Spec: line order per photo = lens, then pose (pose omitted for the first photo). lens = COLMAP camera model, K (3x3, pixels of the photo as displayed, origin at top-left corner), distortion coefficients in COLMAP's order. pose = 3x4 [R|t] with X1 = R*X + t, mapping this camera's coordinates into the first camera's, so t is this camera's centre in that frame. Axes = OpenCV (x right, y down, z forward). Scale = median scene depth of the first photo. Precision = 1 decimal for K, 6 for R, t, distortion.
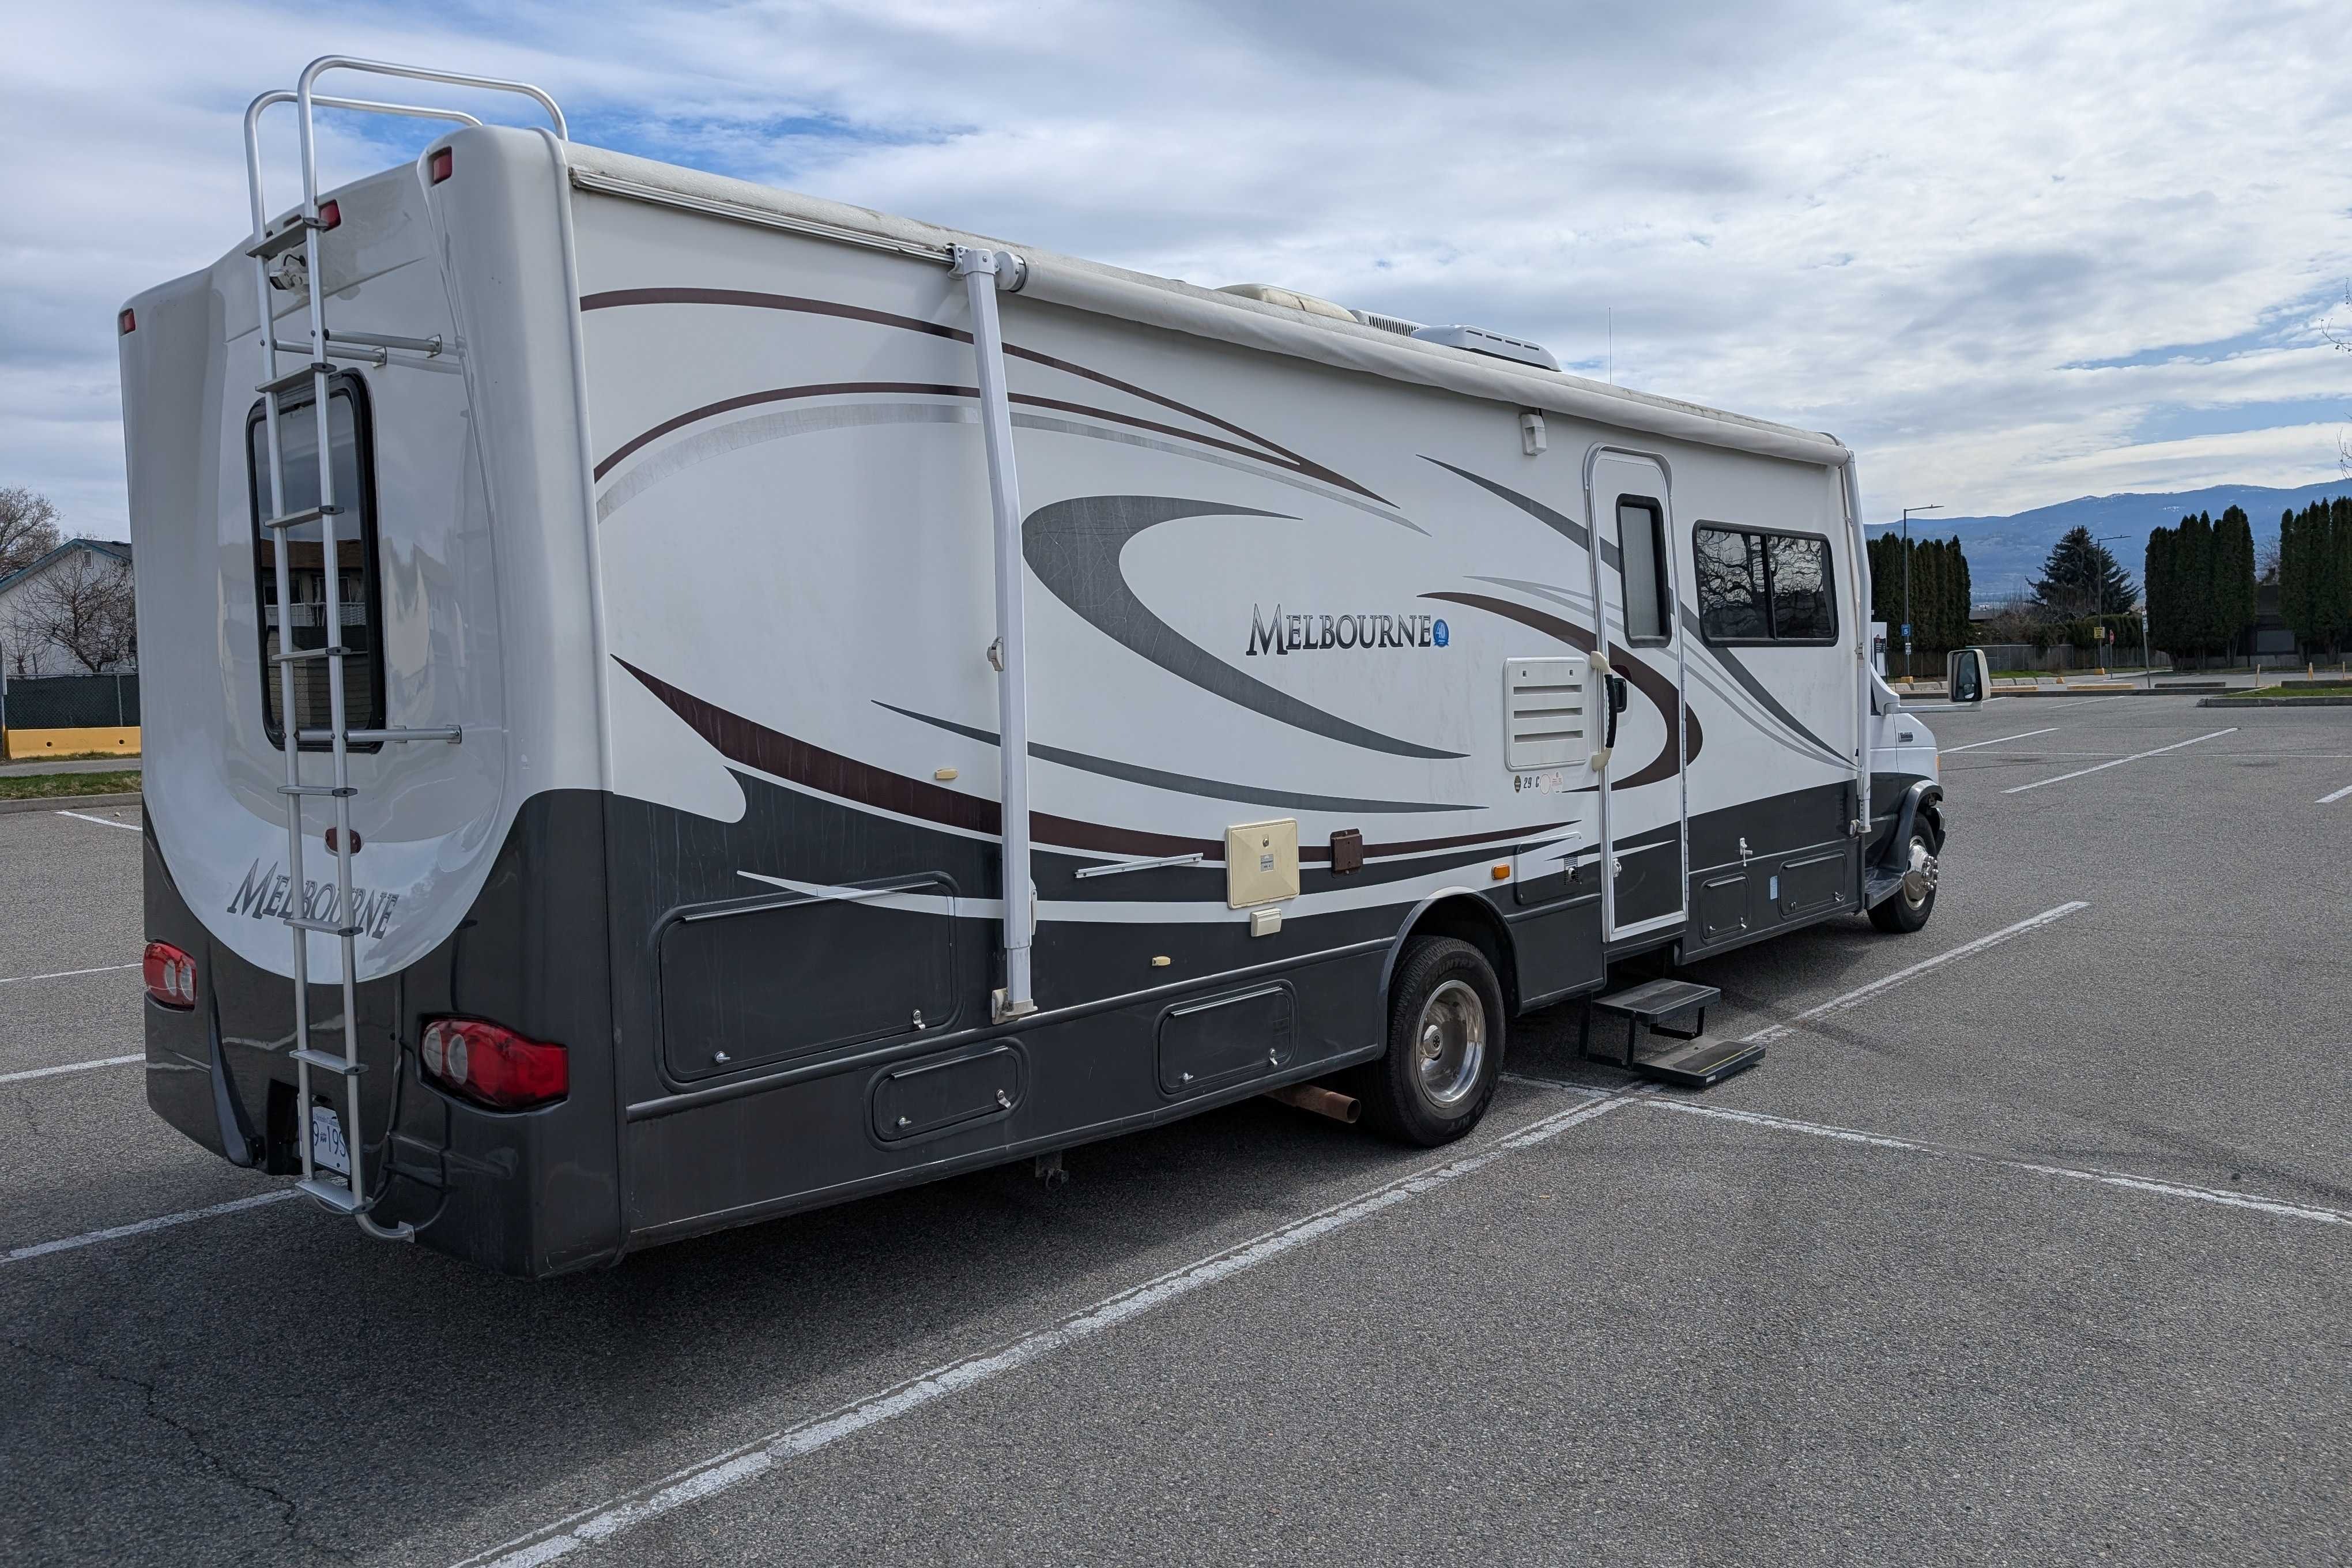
lens RADIAL K [[1677.6, 0, 1176.0], [0, 1677.6, 784.0], [0, 0, 1]] dist [0.006653, 0.003290]
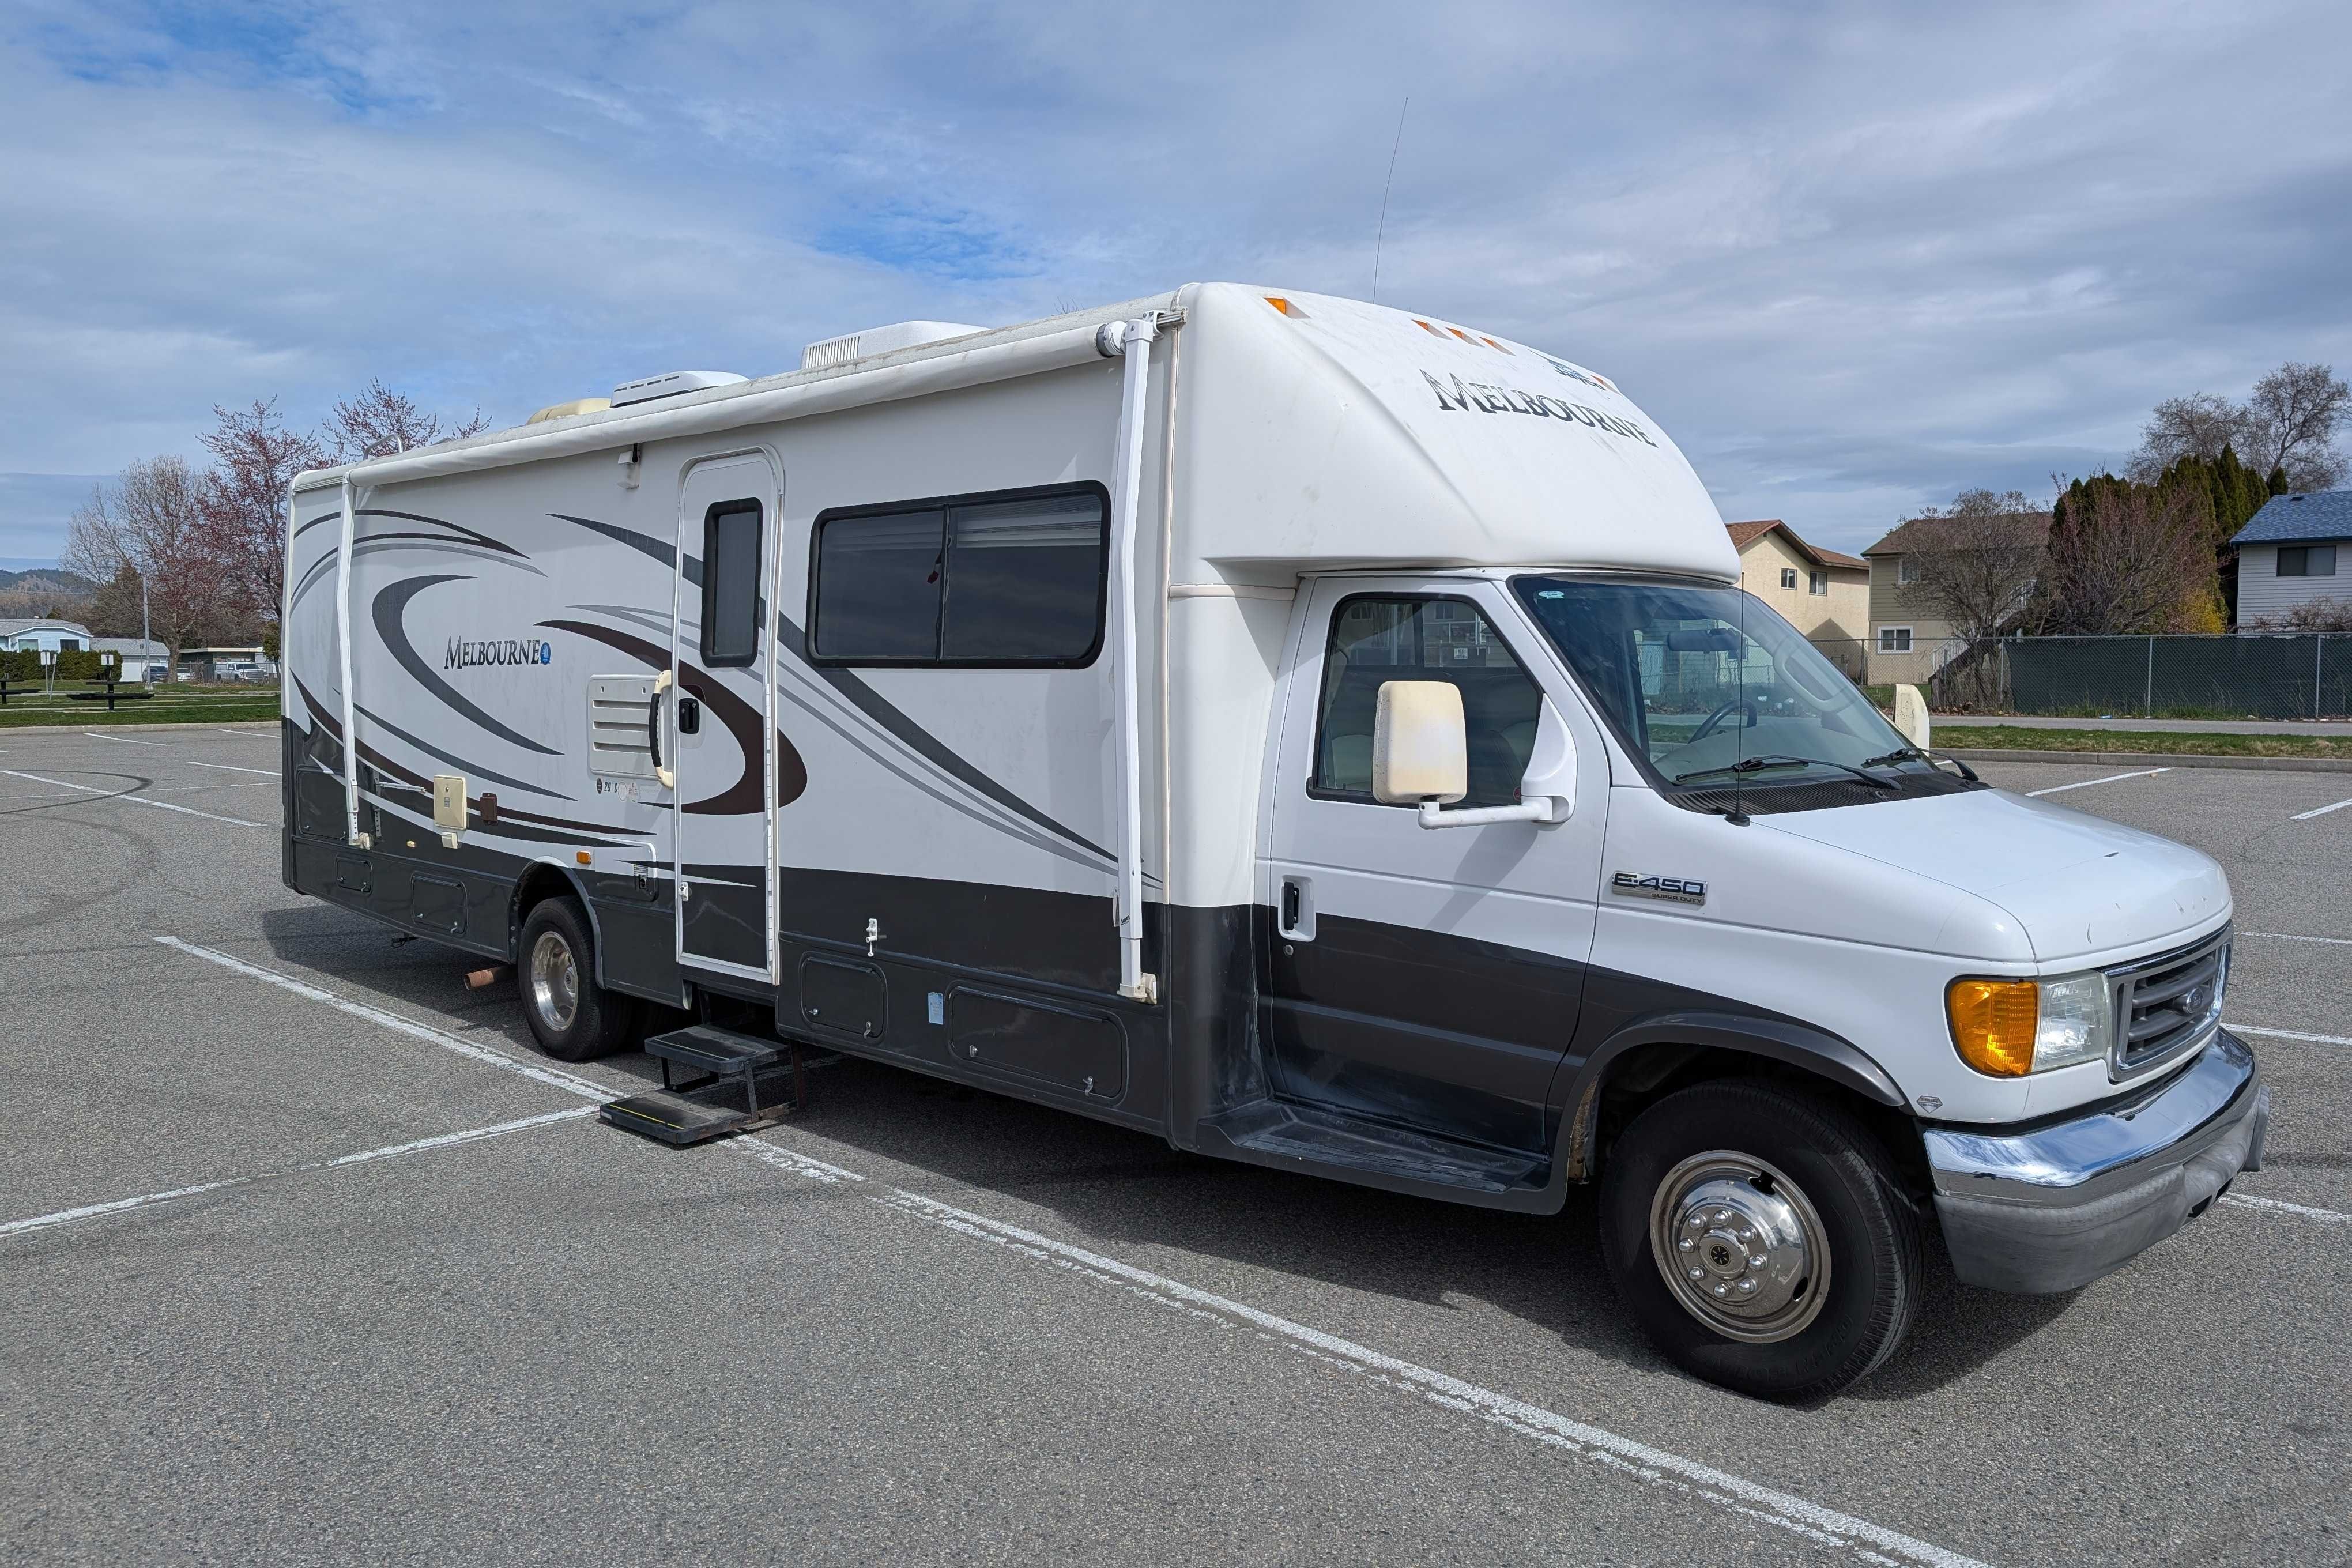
lens RADIAL K [[1677.6, 0, 1176.0], [0, 1677.6, 784.0], [0, 0, 1]] dist [0.006653, 0.003290]
pose [[-0.007501, 0.090717, -0.995849, 1.256175], [-0.067722, 0.993544, 0.091017, -0.123595], [0.997676, 0.068124, -0.001309, 1.313107]]
